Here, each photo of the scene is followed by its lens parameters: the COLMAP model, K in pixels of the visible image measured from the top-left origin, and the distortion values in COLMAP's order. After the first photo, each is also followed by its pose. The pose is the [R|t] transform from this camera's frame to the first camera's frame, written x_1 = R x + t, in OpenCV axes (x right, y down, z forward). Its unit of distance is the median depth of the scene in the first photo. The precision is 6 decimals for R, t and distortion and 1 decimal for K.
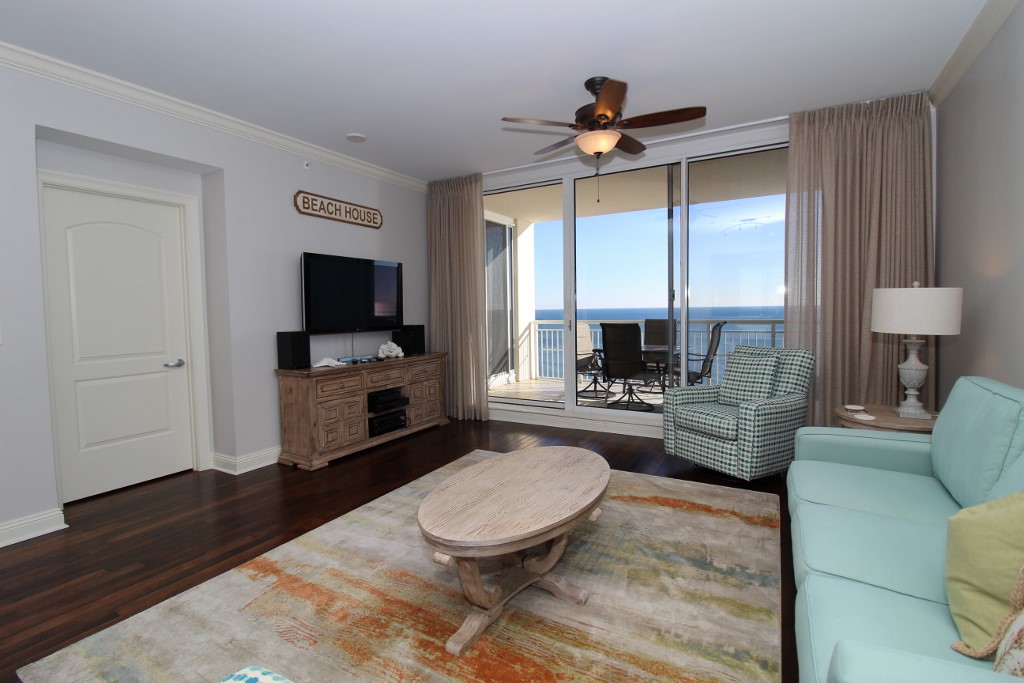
lens RADIAL K [[469.3, 0, 511.8], [0, 469.3, 331.6], [0, 0, 1]] dist [-0.012238, -0.007994]
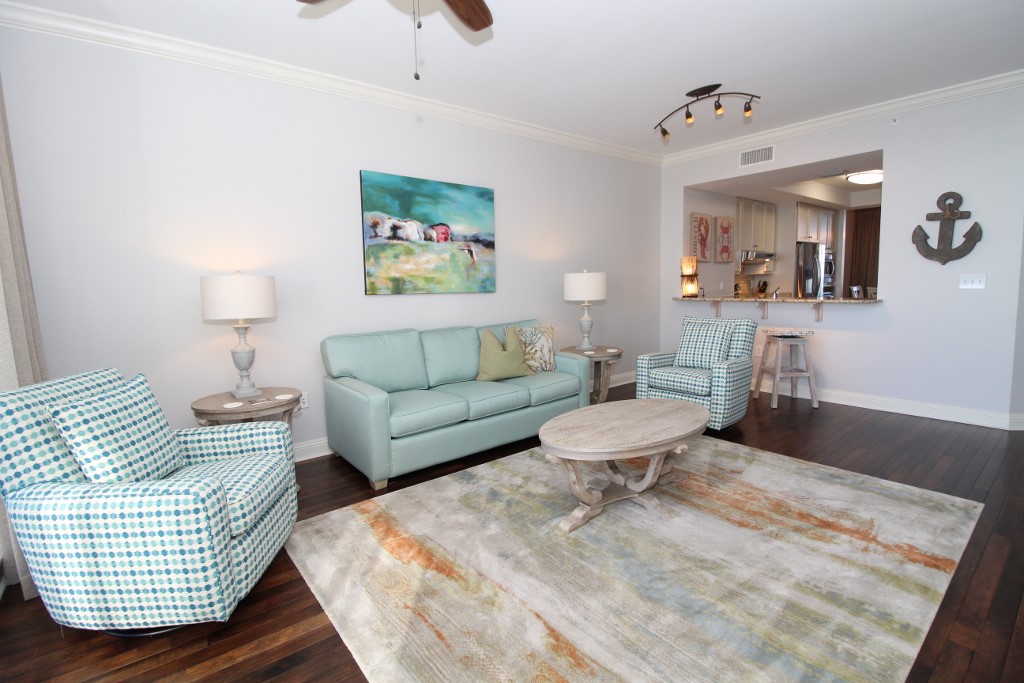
lens RADIAL K [[469.3, 0, 511.8], [0, 469.3, 331.6], [0, 0, 1]] dist [-0.012238, -0.007994]
pose [[-0.926016, 0.001902, 0.377480, -0.075652], [0.059720, 0.988132, 0.141522, -0.050846], [-0.372731, 0.153595, -0.915139, 1.082977]]
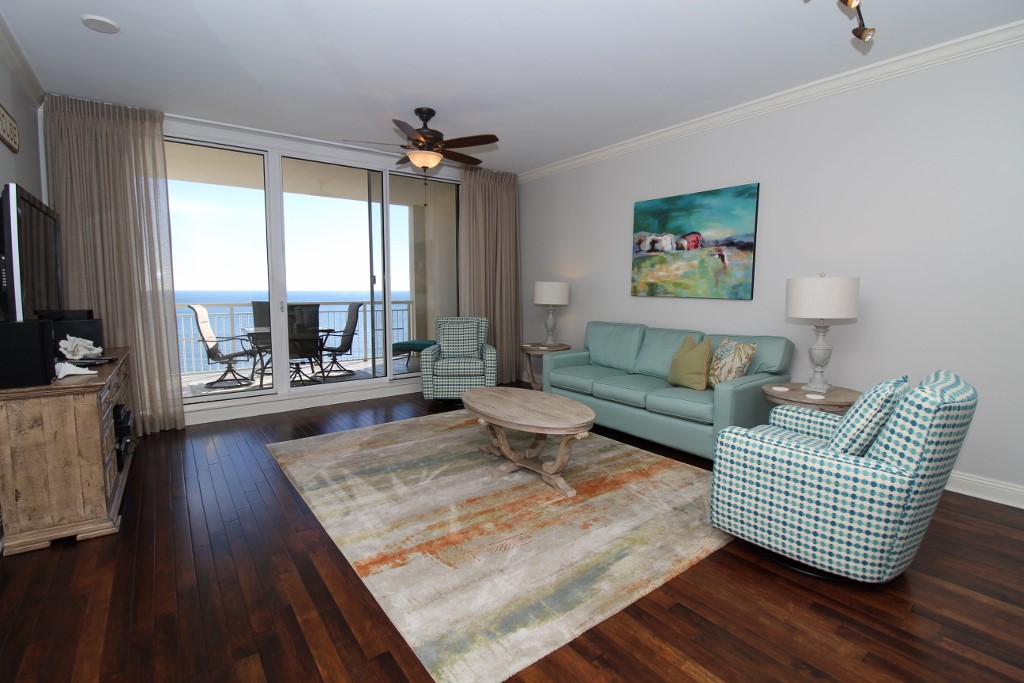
lens RADIAL K [[469.3, 0, 511.8], [0, 469.3, 331.6], [0, 0, 1]] dist [-0.012238, -0.007994]
pose [[0.398512, -0.063337, 0.914974, -0.671404], [0.035715, 0.997928, 0.053524, 0.003977], [-0.916468, 0.011348, 0.399948, 0.203965]]
